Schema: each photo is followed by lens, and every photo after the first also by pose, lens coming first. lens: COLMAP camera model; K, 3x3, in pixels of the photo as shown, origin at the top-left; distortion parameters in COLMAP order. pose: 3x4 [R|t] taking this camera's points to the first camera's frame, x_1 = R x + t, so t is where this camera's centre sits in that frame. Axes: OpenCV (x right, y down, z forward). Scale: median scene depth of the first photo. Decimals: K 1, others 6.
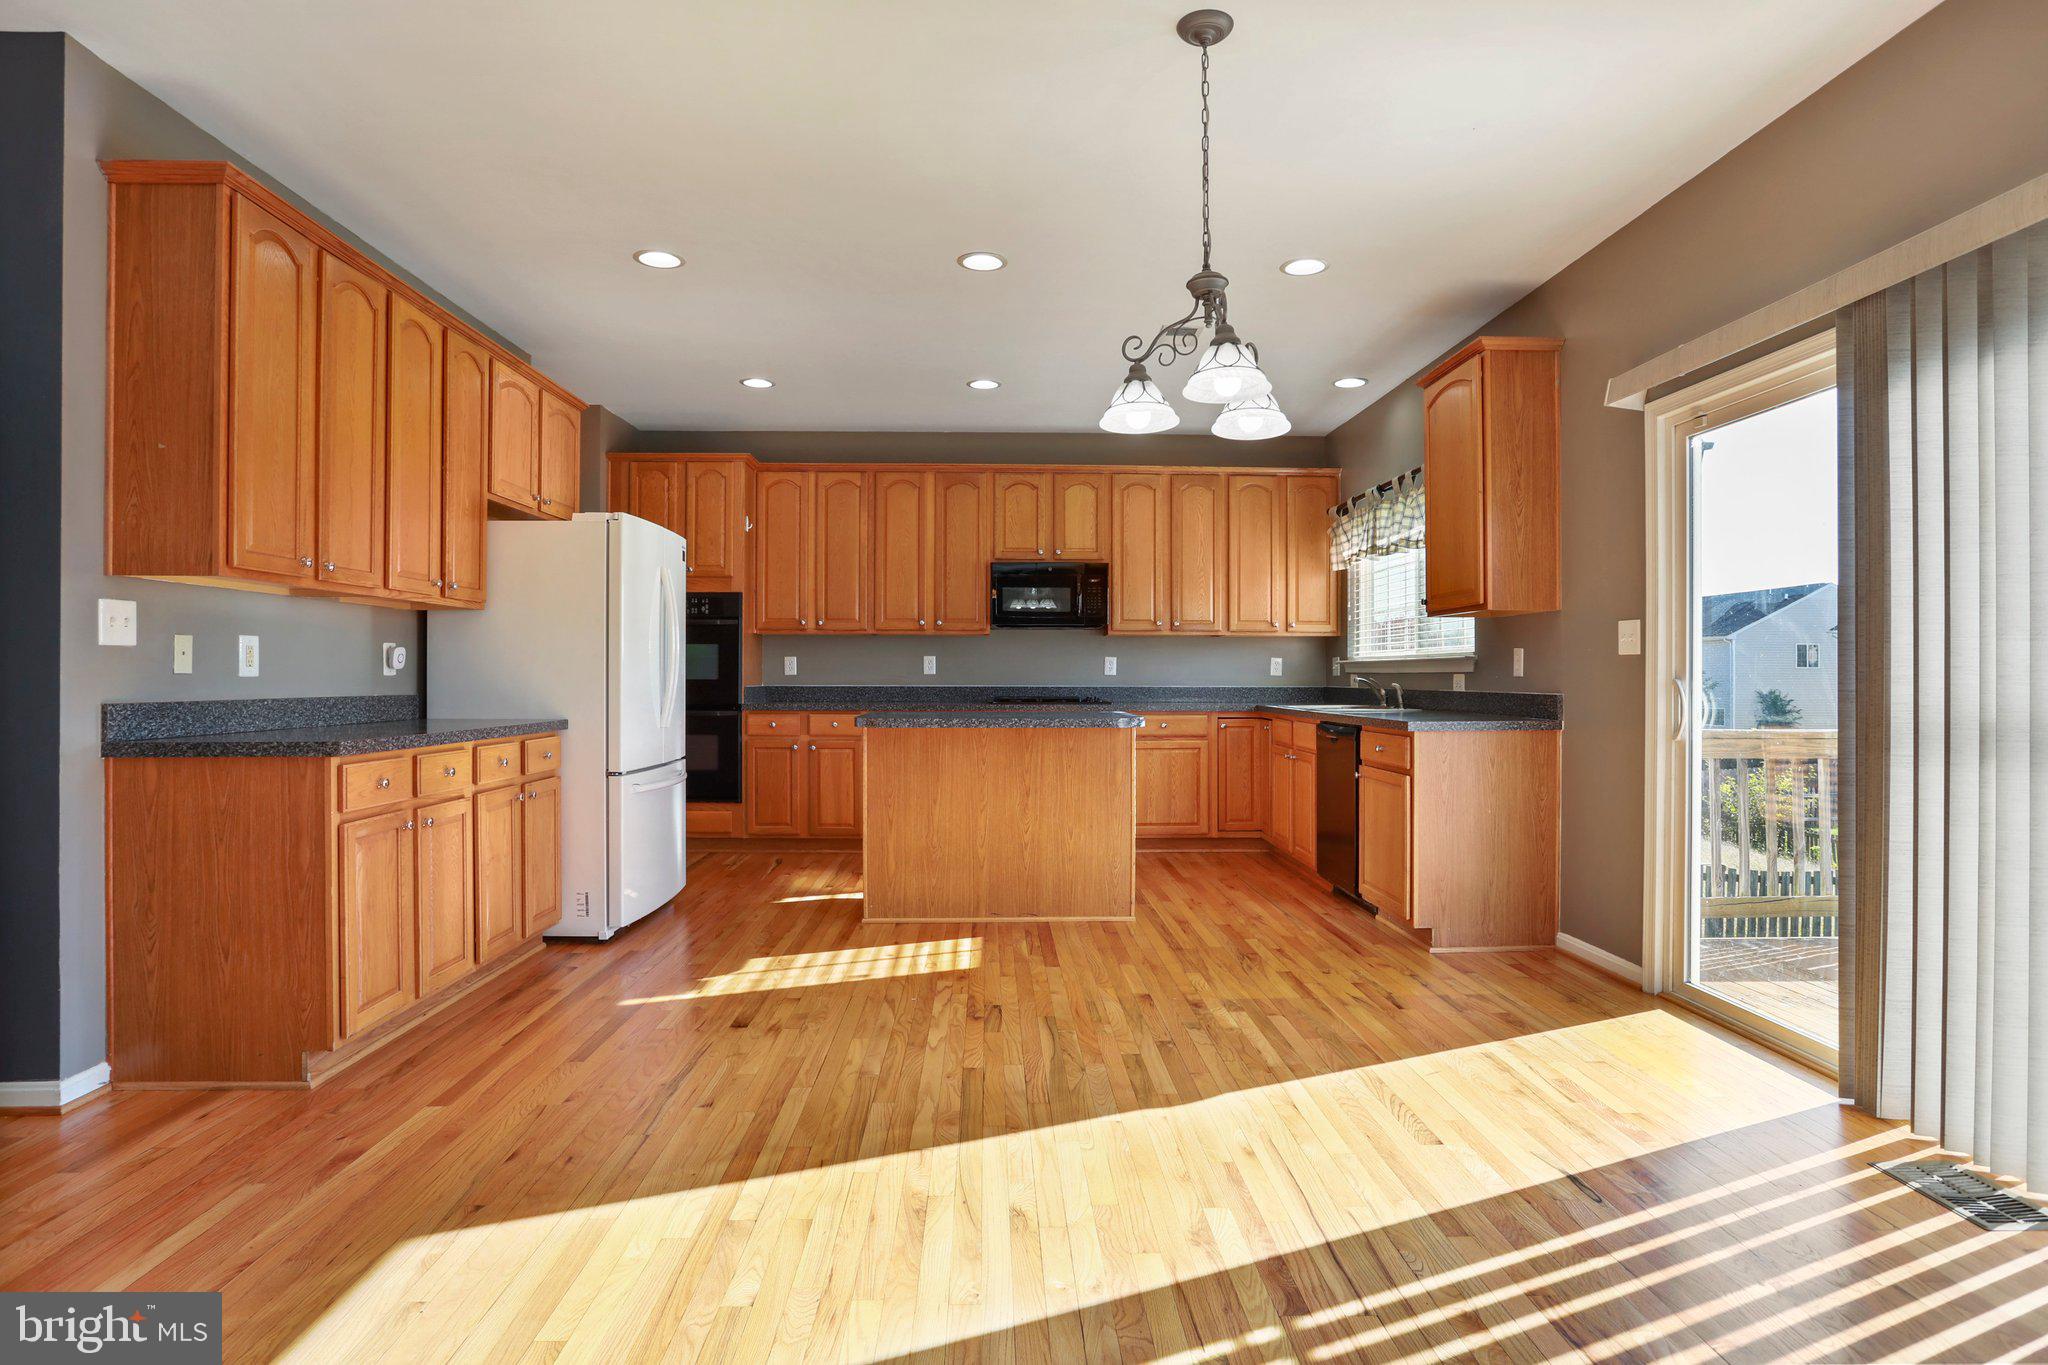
lens RADIAL K [[1189.5, 0, 989.6], [0, 1189.5, 666.6], [0, 0, 1]] dist [-0.008147, 0.000177]
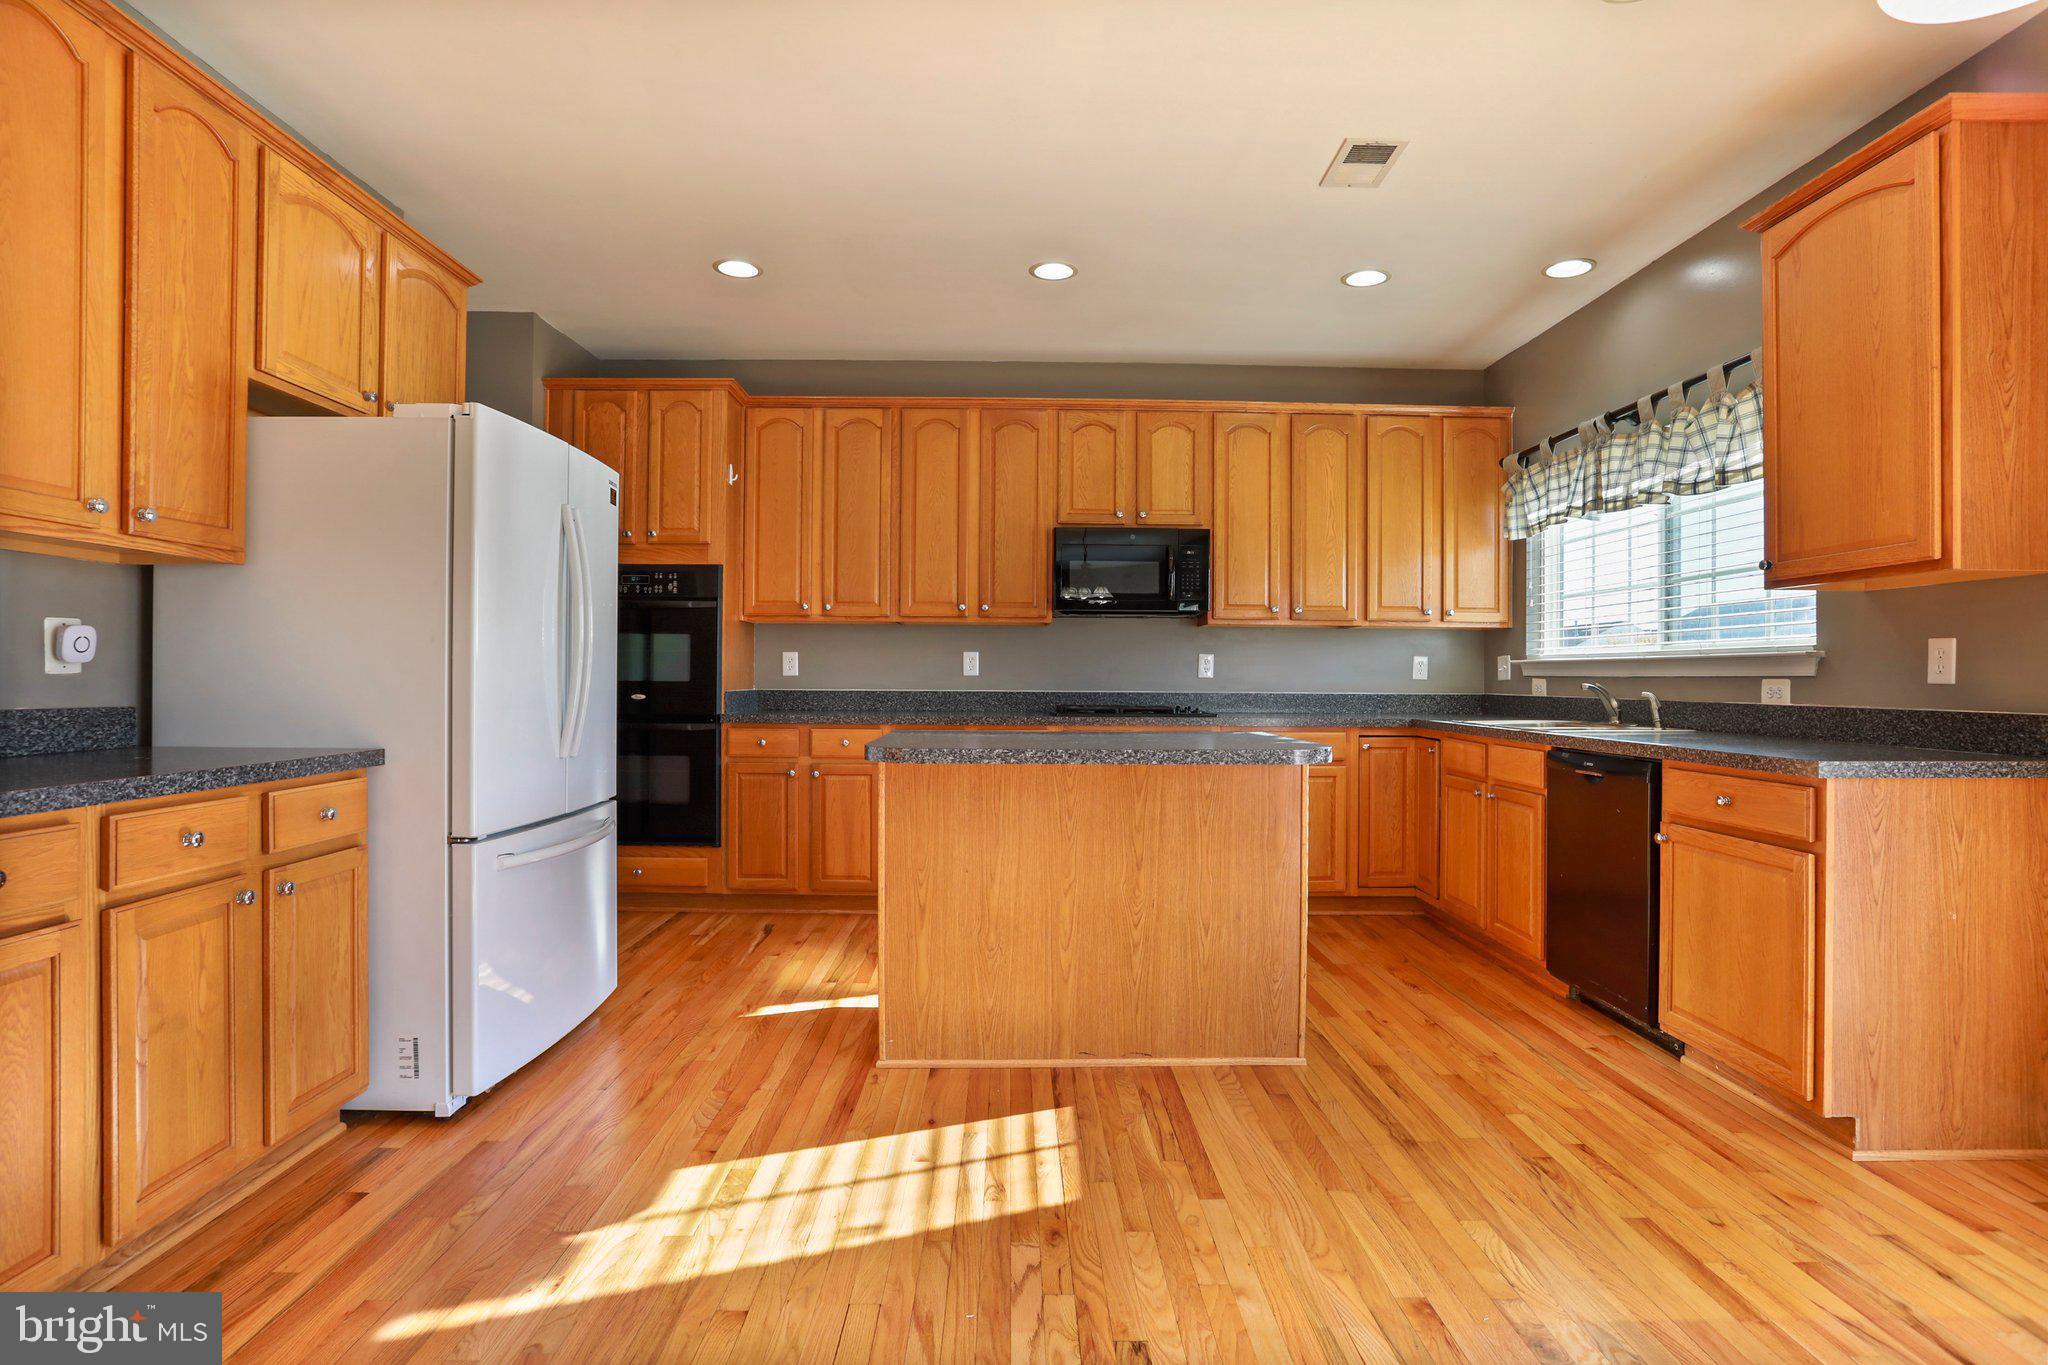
lens RADIAL K [[1189.5, 0, 1012.1], [0, 1189.5, 665.6], [0, 0, 1]] dist [-0.008147, 0.000177]
pose [[0.999985, 0.004297, -0.003383, -0.032258], [-0.004303, 0.999989, -0.001833, 0.002040], [0.003375, 0.001847, 0.999993, 0.351415]]
